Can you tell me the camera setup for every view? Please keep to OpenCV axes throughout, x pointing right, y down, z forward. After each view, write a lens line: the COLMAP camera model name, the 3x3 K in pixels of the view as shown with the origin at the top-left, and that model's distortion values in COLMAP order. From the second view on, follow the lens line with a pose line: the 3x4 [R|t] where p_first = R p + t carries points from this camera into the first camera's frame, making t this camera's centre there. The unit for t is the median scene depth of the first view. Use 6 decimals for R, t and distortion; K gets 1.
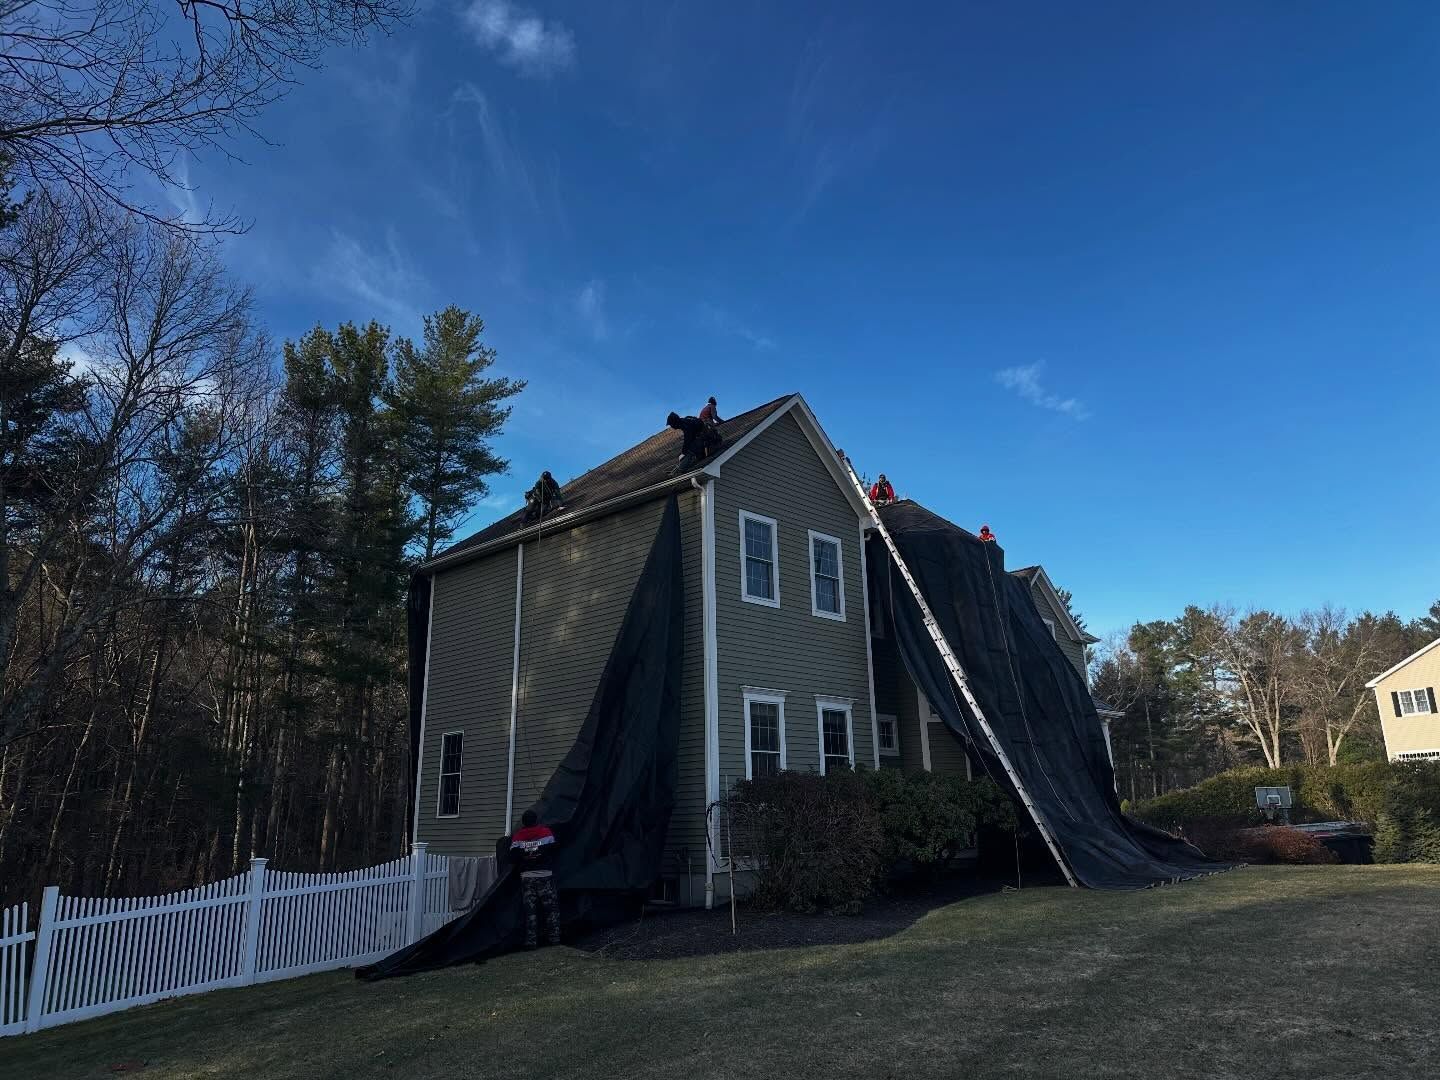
lens RADIAL K [[1011.6, 0, 720.0], [0, 1011.6, 540.0], [0, 0, 1]] dist [0.093725, -0.130218]
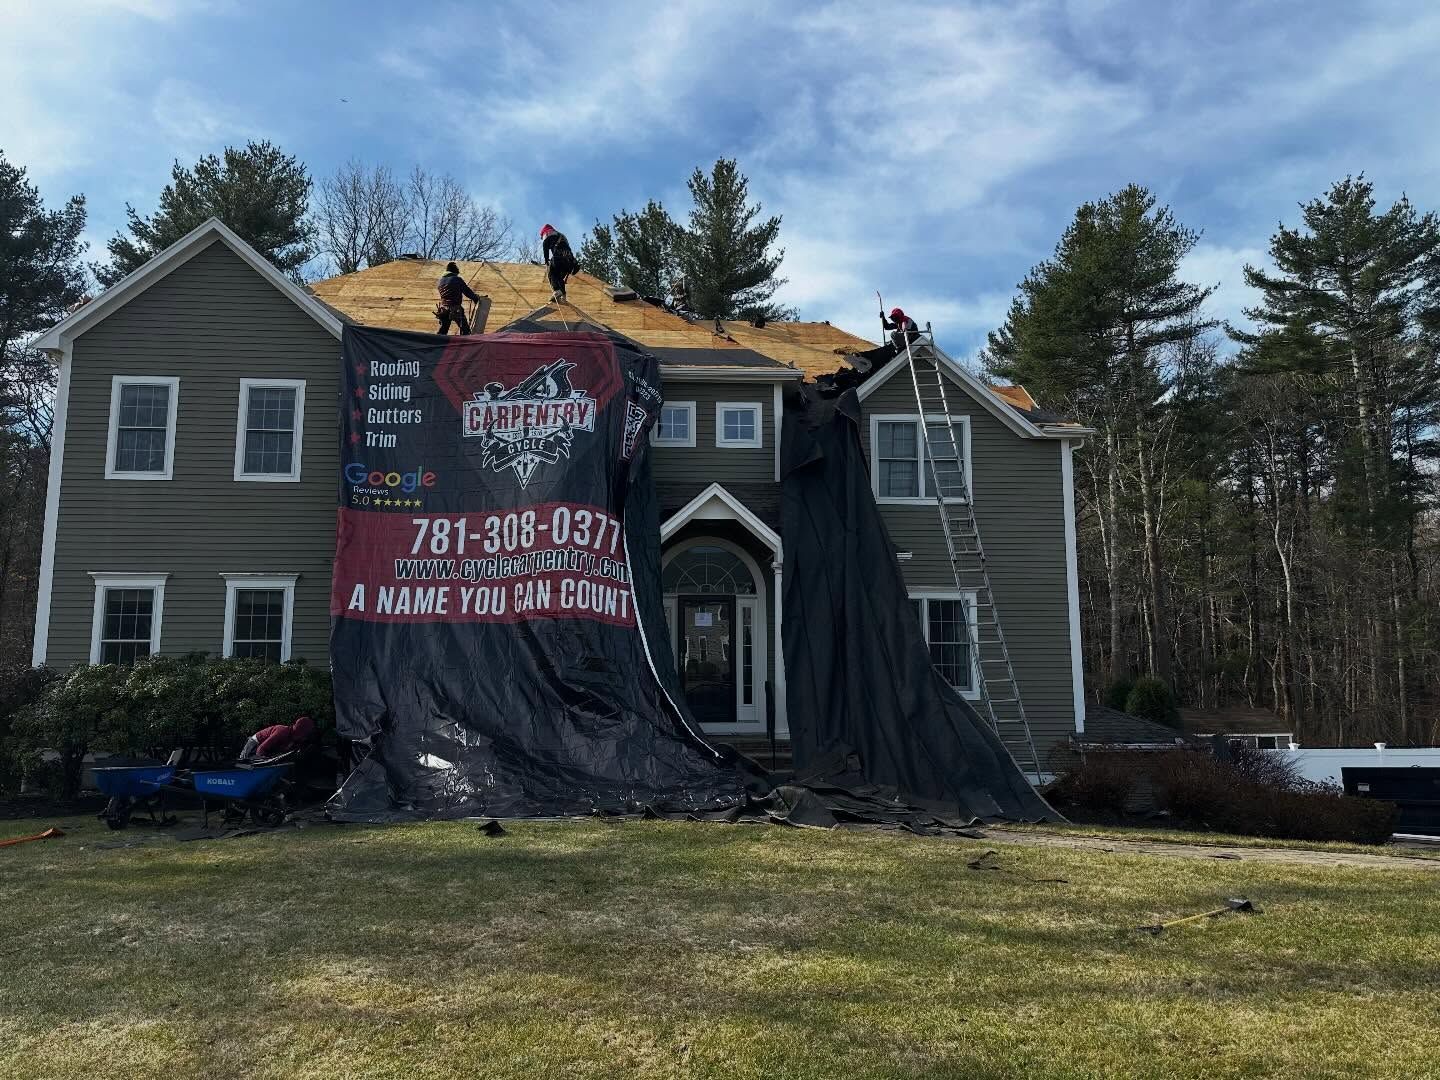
lens RADIAL K [[1035.1, 0, 720.0], [0, 1035.1, 540.0], [0, 0, 1]] dist [0.046279, -0.082345]
pose [[0.754616, -0.066584, -0.652780, 0.438098], [0.156747, 0.984328, 0.080798, 0.052682], [0.637170, -0.163292, 0.753226, 0.267915]]
